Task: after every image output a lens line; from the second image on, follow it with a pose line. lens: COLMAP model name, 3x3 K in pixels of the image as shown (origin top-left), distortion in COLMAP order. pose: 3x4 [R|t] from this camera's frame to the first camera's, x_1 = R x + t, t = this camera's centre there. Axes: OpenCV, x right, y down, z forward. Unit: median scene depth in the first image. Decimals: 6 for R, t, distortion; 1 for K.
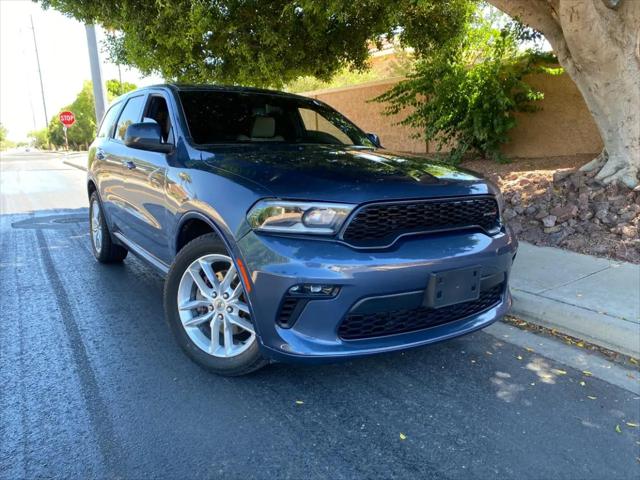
lens RADIAL K [[493.9, 0, 313.6], [0, 493.9, 234.8], [0, 0, 1]] dist [0.006940, -0.003498]
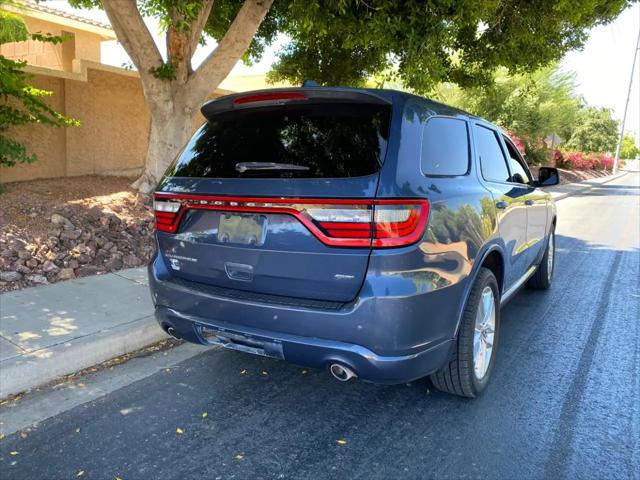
lens RADIAL K [[493.9, 0, 322.1], [0, 493.9, 237.8], [0, 0, 1]] dist [0.006940, -0.003498]
pose [[-0.441151, -0.138150, 0.886736, -0.543125], [0.140939, 0.965154, 0.220485, -0.178154], [-0.886297, 0.222243, -0.406308, 0.890747]]
